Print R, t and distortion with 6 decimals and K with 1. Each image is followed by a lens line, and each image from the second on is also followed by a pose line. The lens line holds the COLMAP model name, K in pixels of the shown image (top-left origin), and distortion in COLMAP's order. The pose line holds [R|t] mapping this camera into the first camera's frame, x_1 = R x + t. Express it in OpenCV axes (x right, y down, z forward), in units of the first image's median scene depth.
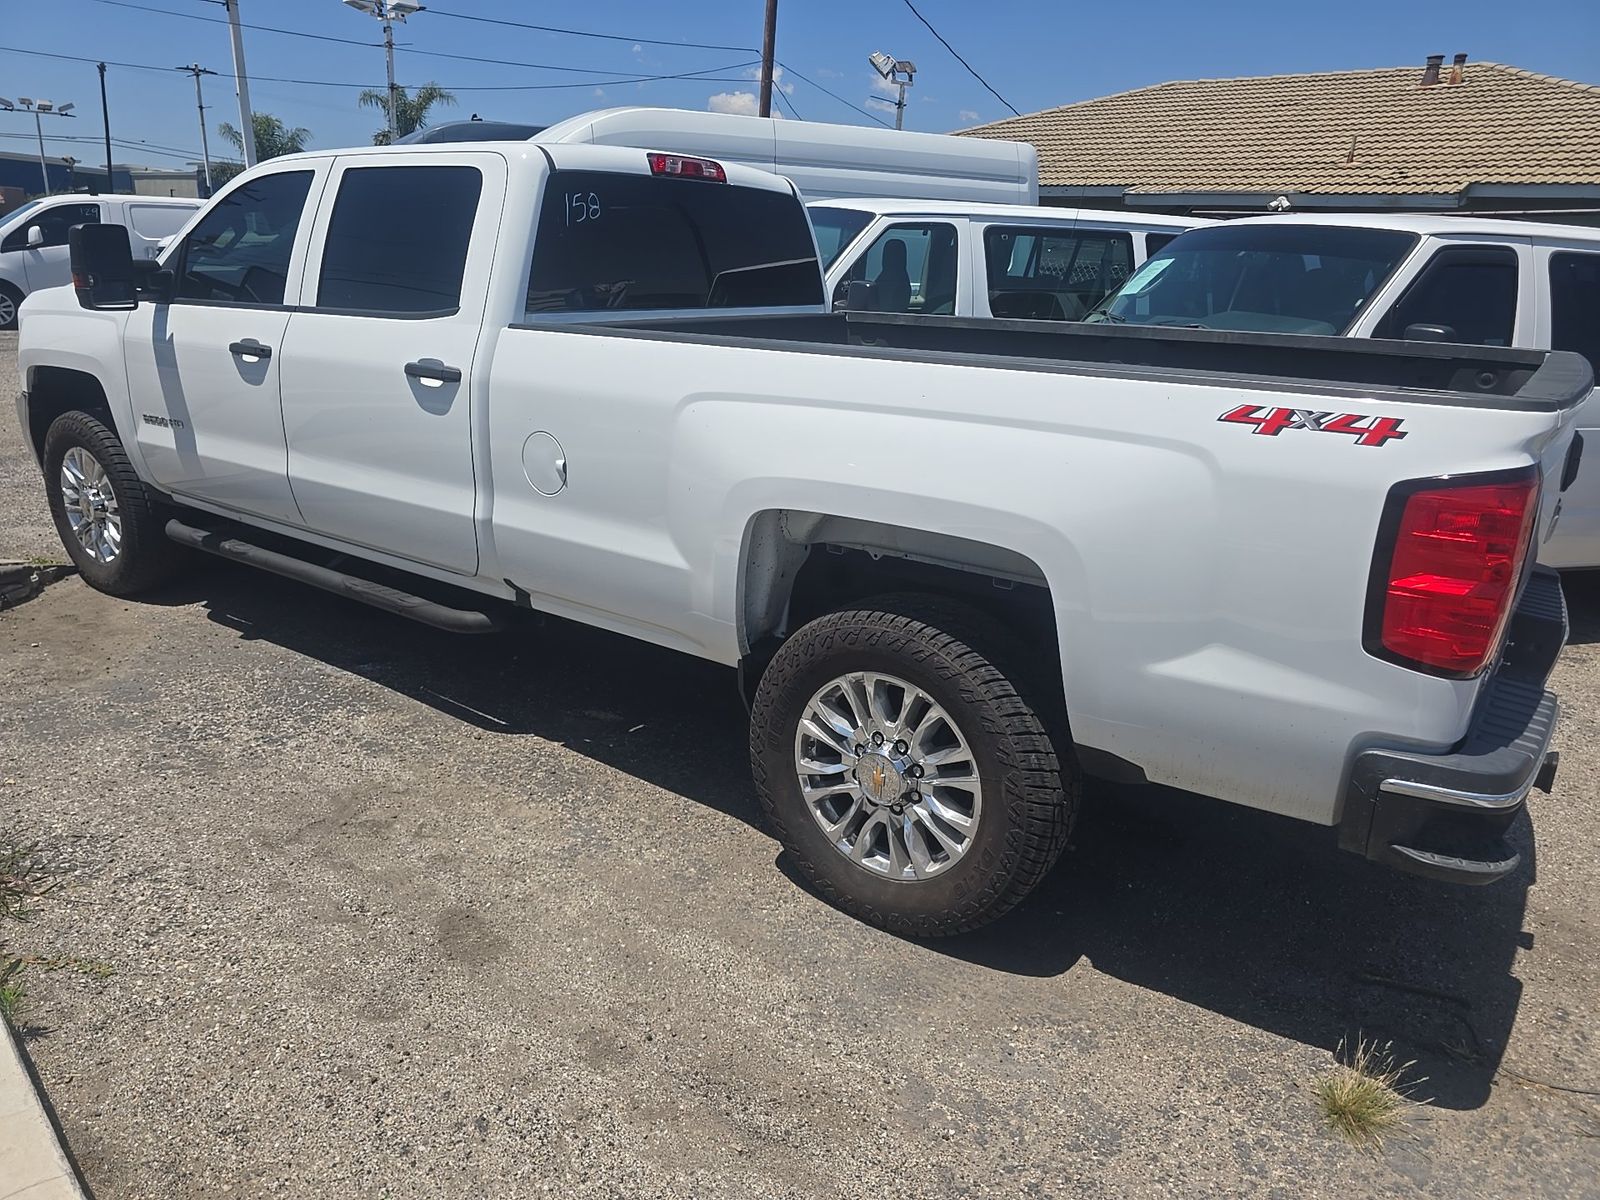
lens RADIAL K [[1069.7, 0, 807.5], [0, 1069.7, 604.3], [0, 0, 1]] dist [0.059704, -0.055931]
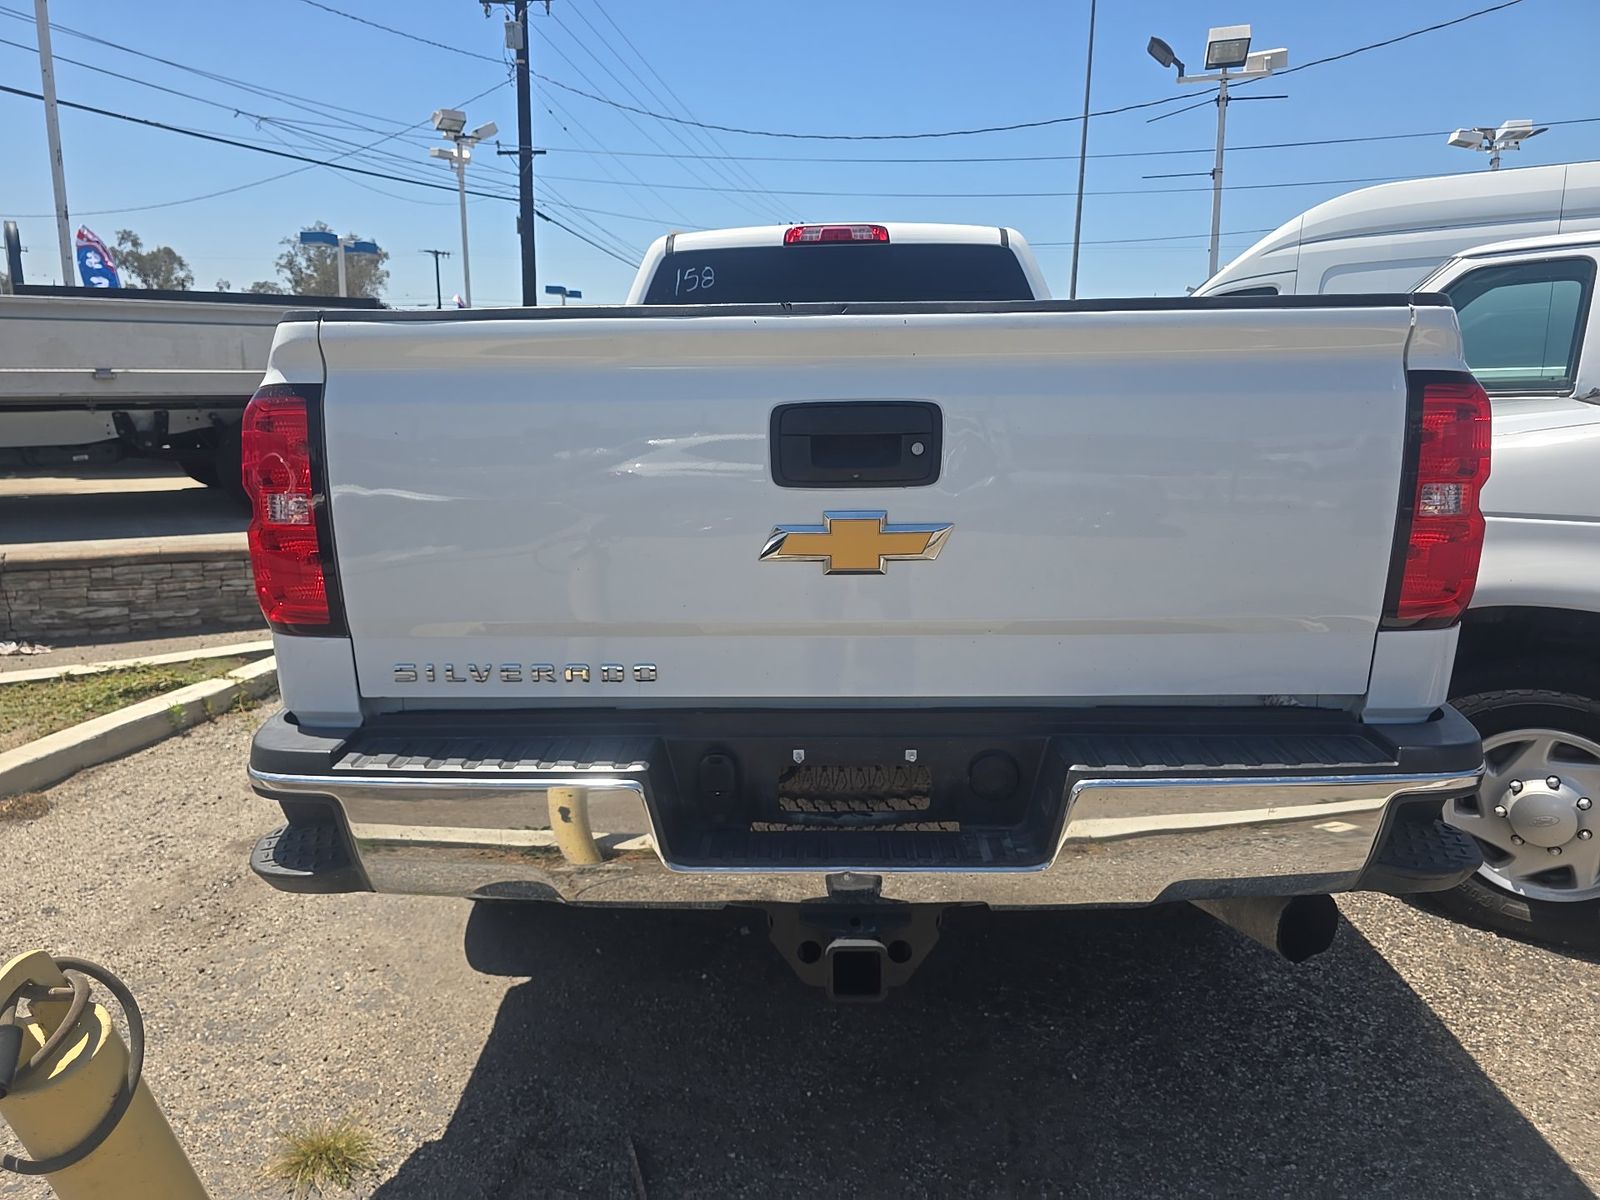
lens RADIAL K [[1069.7, 0, 807.5], [0, 1069.7, 604.3], [0, 0, 1]] dist [0.059704, -0.055931]
pose [[0.559915, 0.108710, -0.821387, 0.902285], [-0.222794, 0.974597, -0.022884, -0.012438], [0.798034, 0.195813, 0.569912, 0.487432]]
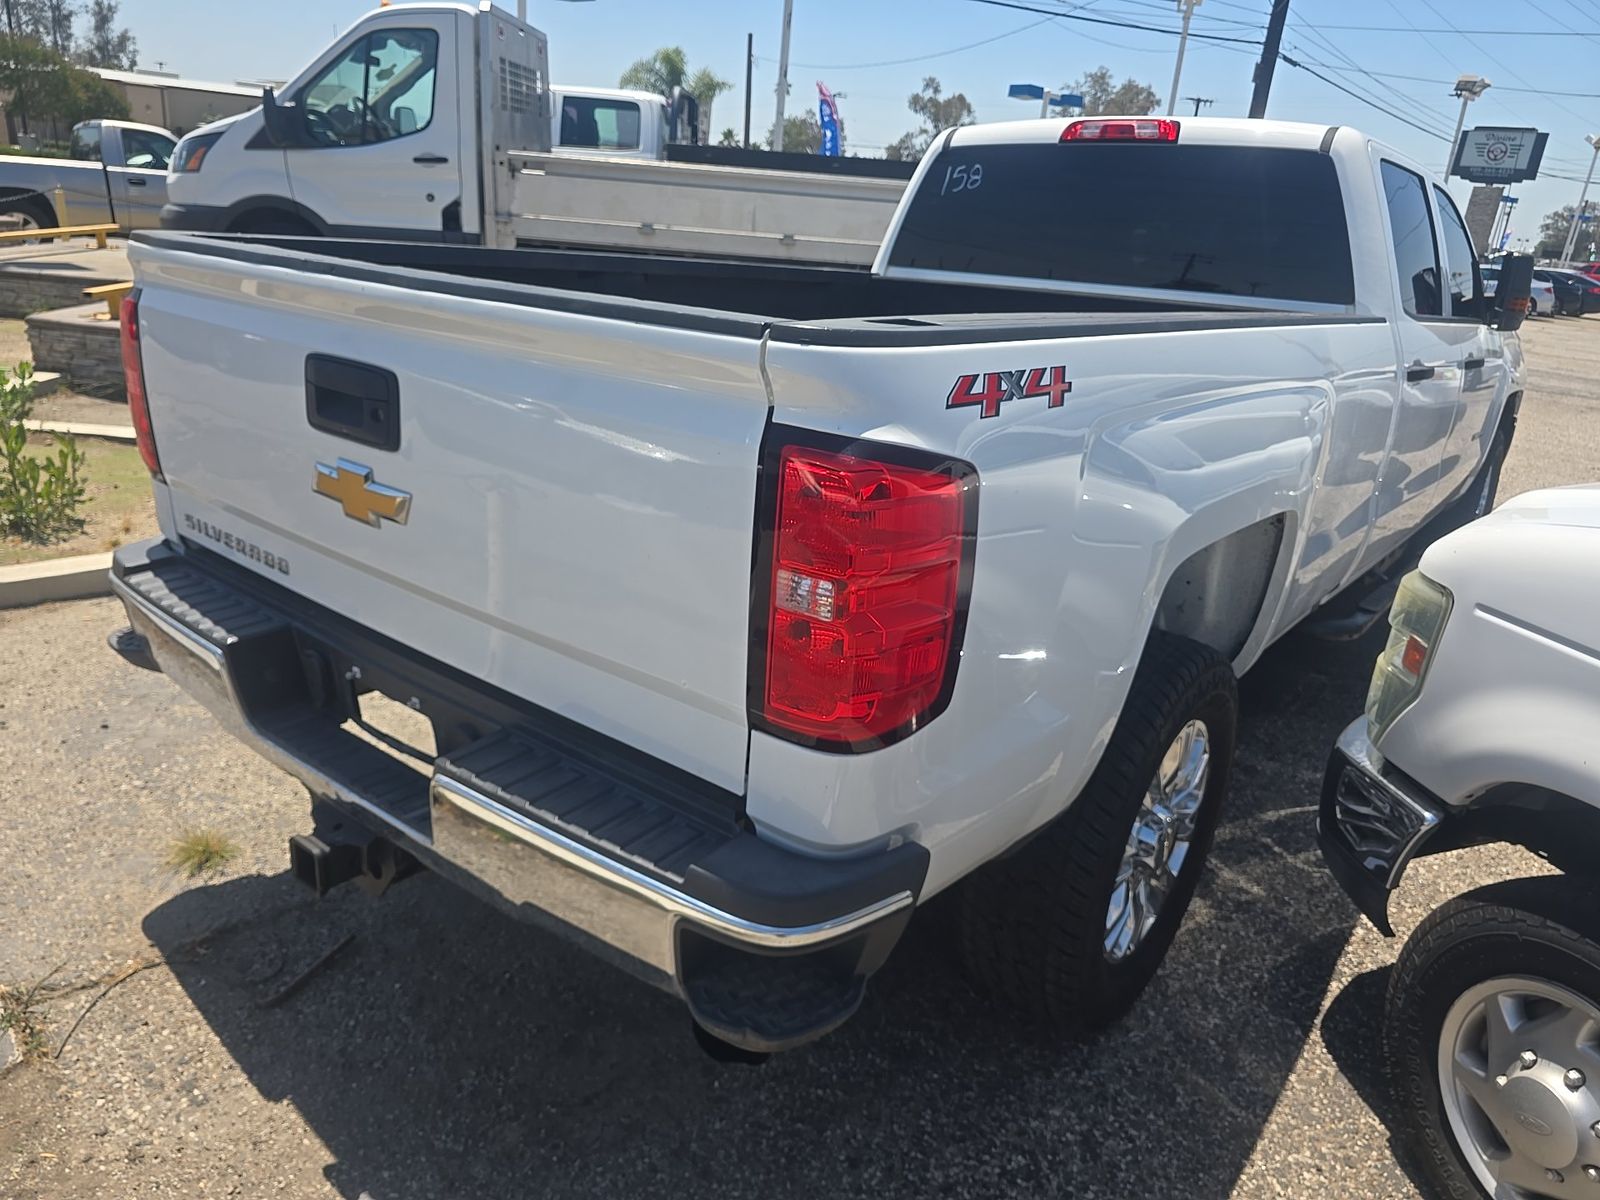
lens RADIAL K [[1069.7, 0, 807.5], [0, 1069.7, 604.3], [0, 0, 1]] dist [0.059704, -0.055931]
pose [[-0.041547, 0.284099, -0.957894, 1.014135], [-0.382246, 0.881267, 0.277952, -0.228383], [0.923126, 0.377699, 0.071981, 0.944544]]
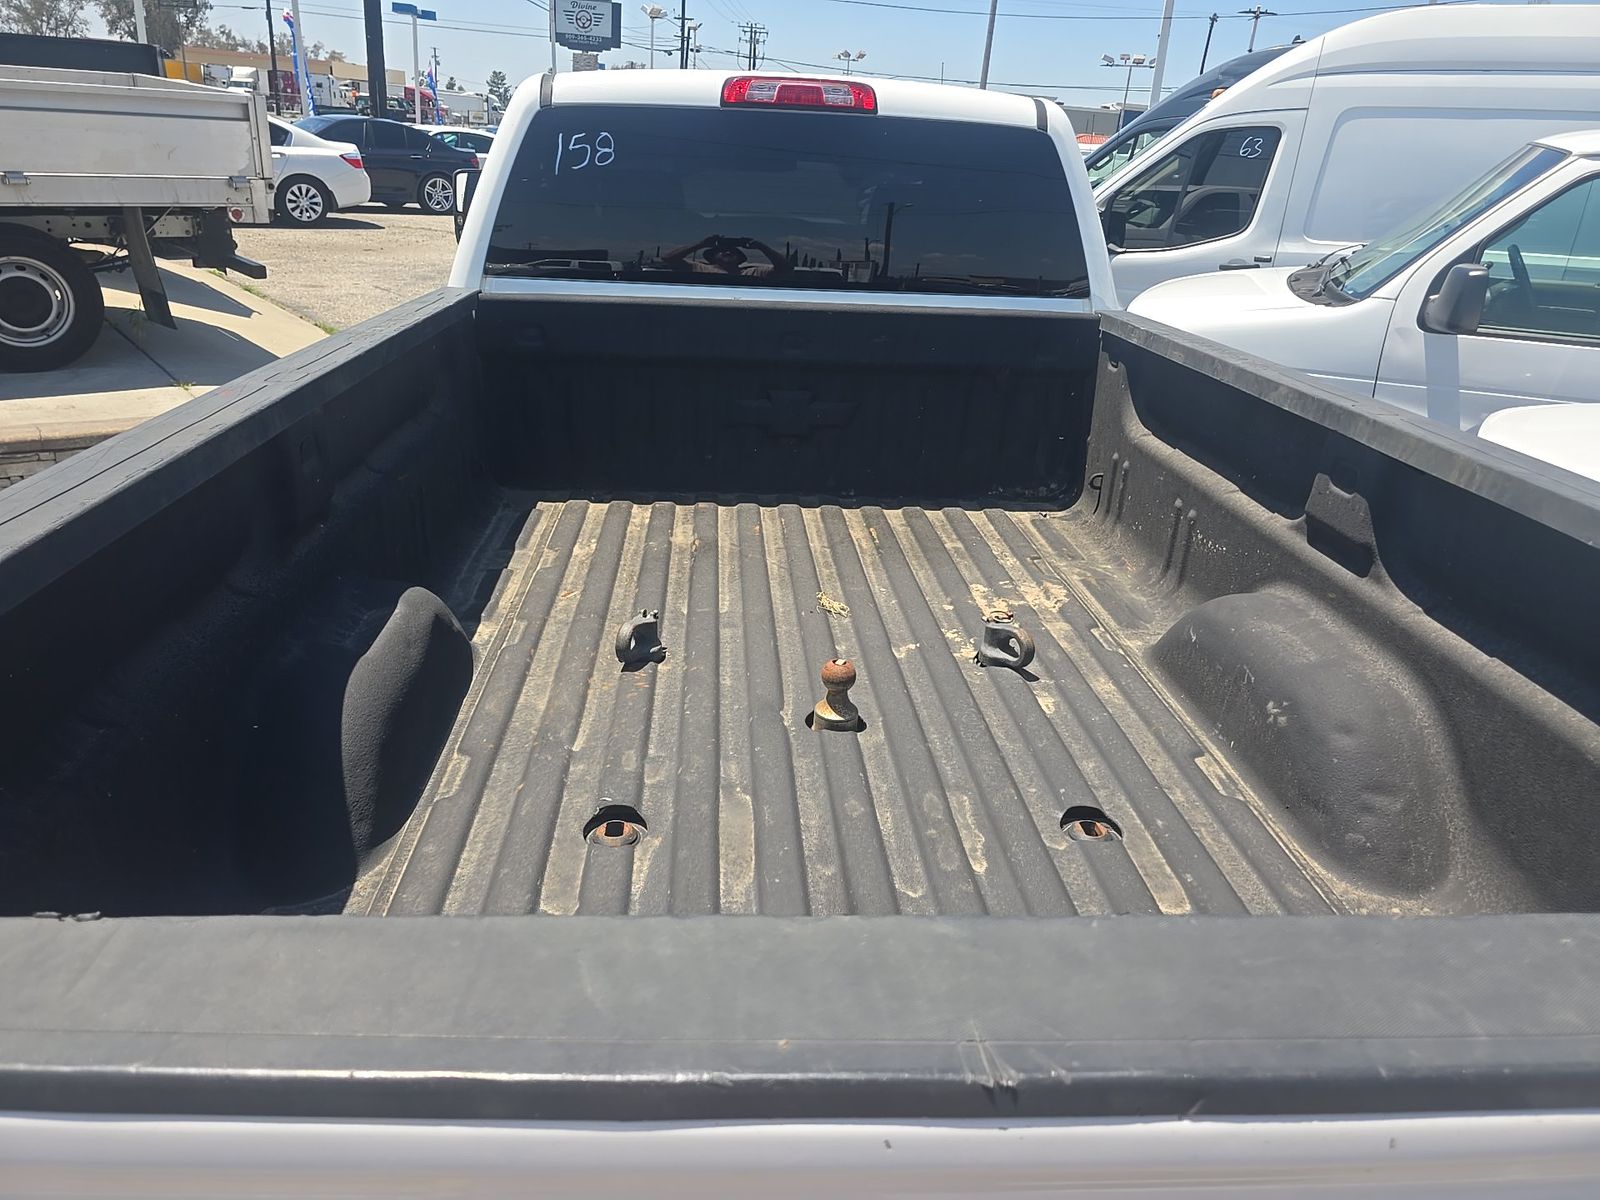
lens RADIAL K [[1069.7, 0, 807.5], [0, 1069.7, 604.3], [0, 0, 1]] dist [0.059704, -0.055931]
pose [[0.636791, 0.292527, -0.713390, 0.578839], [-0.259832, 0.952531, 0.158655, -0.217633], [0.725937, 0.084332, 0.682571, 0.601838]]
